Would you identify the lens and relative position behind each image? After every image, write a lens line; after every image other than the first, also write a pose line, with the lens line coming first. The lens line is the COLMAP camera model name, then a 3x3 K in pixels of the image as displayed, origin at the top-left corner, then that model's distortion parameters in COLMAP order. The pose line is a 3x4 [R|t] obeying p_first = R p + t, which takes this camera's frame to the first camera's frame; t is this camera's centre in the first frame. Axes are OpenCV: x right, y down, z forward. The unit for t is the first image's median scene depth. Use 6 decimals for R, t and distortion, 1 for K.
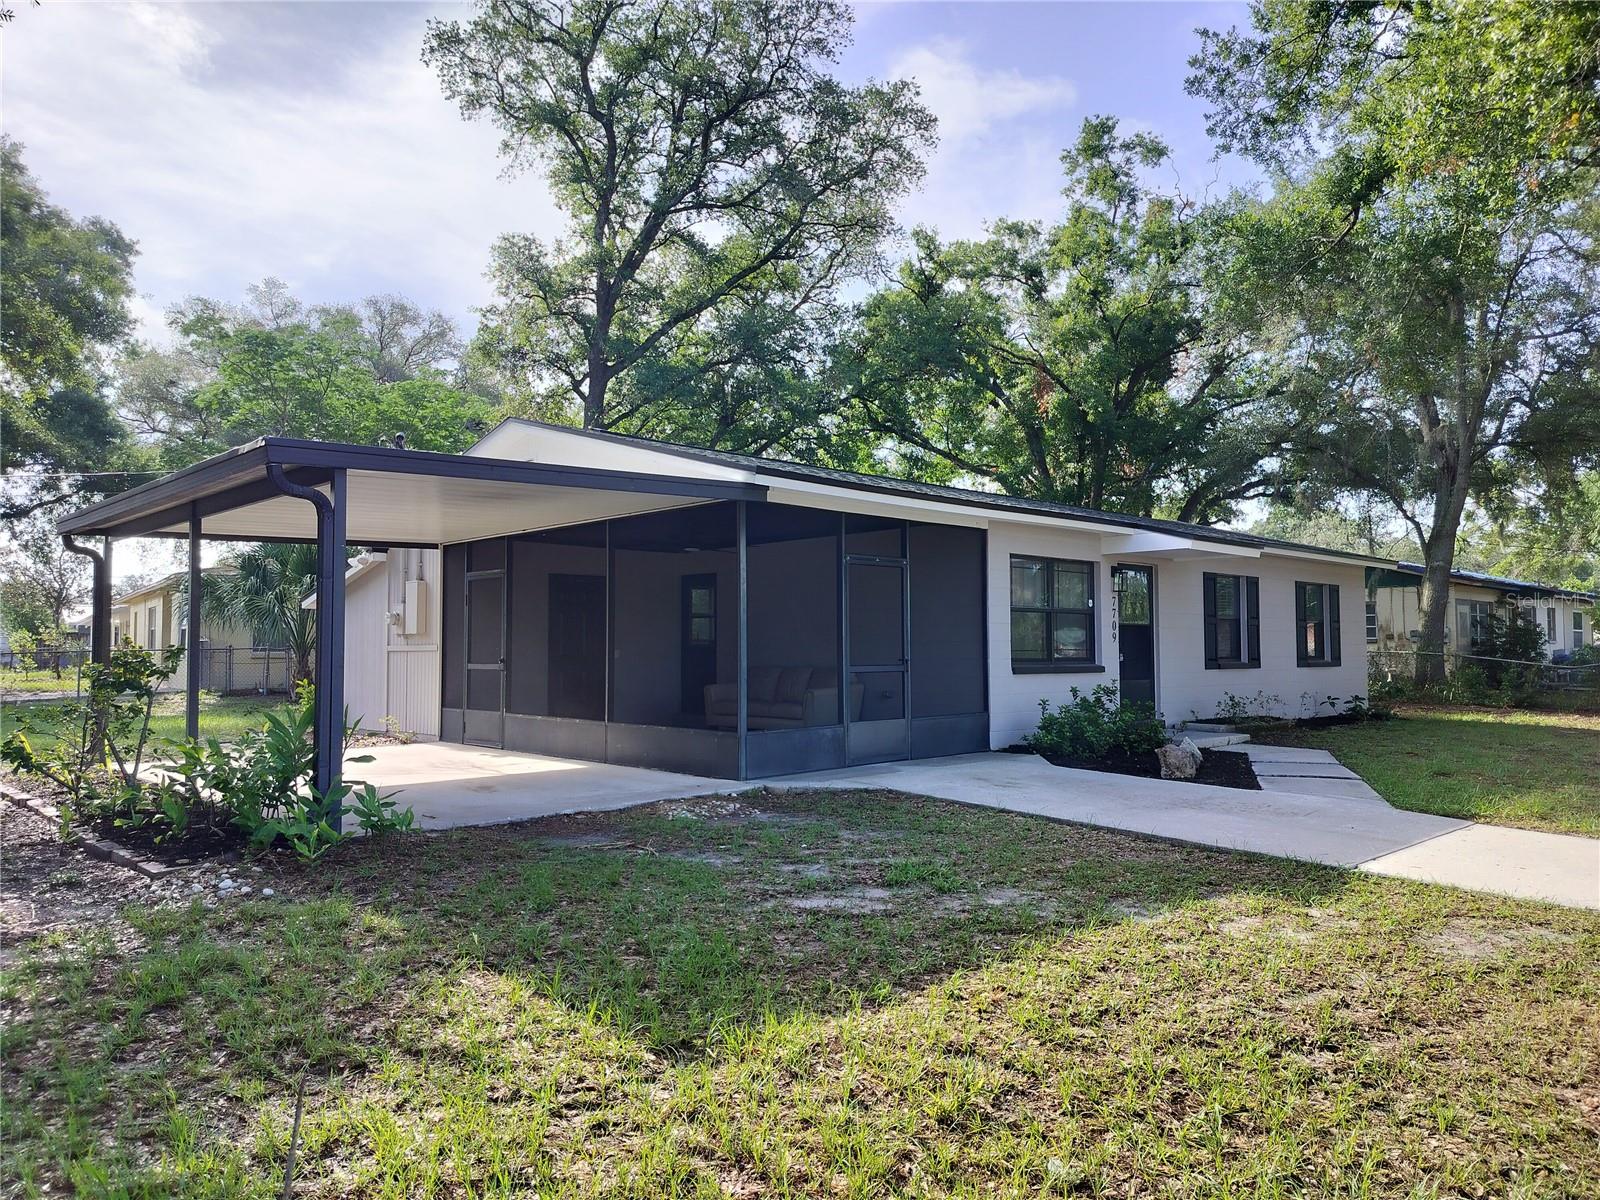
lens RADIAL K [[1120.3, 0, 800.0], [0, 1120.3, 600.0], [0, 0, 1]] dist [0.082953, -0.084103]
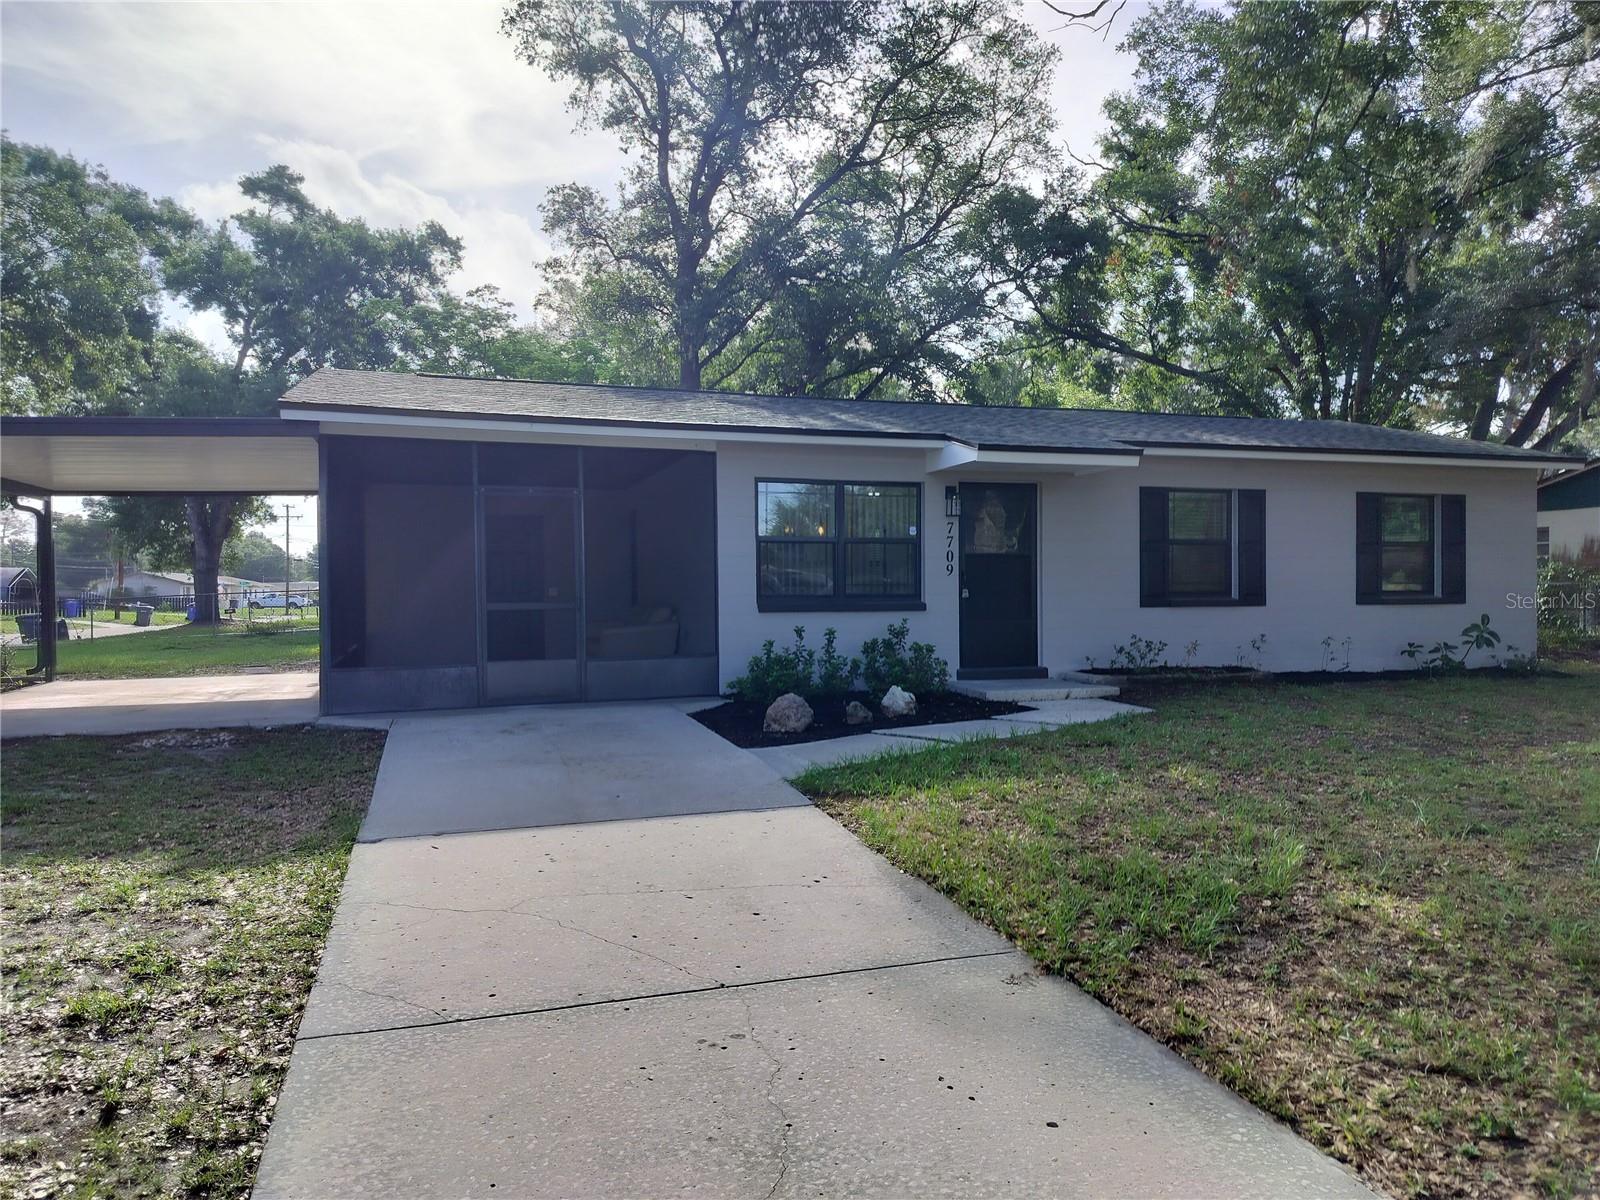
lens RADIAL K [[1120.3, 0, 800.0], [0, 1120.3, 600.0], [0, 0, 1]] dist [0.082953, -0.084103]
pose [[0.904800, 0.000789, -0.425835, 0.449073], [0.023669, 0.998359, 0.052141, 0.007340], [0.425178, -0.057256, 0.903297, 0.154262]]
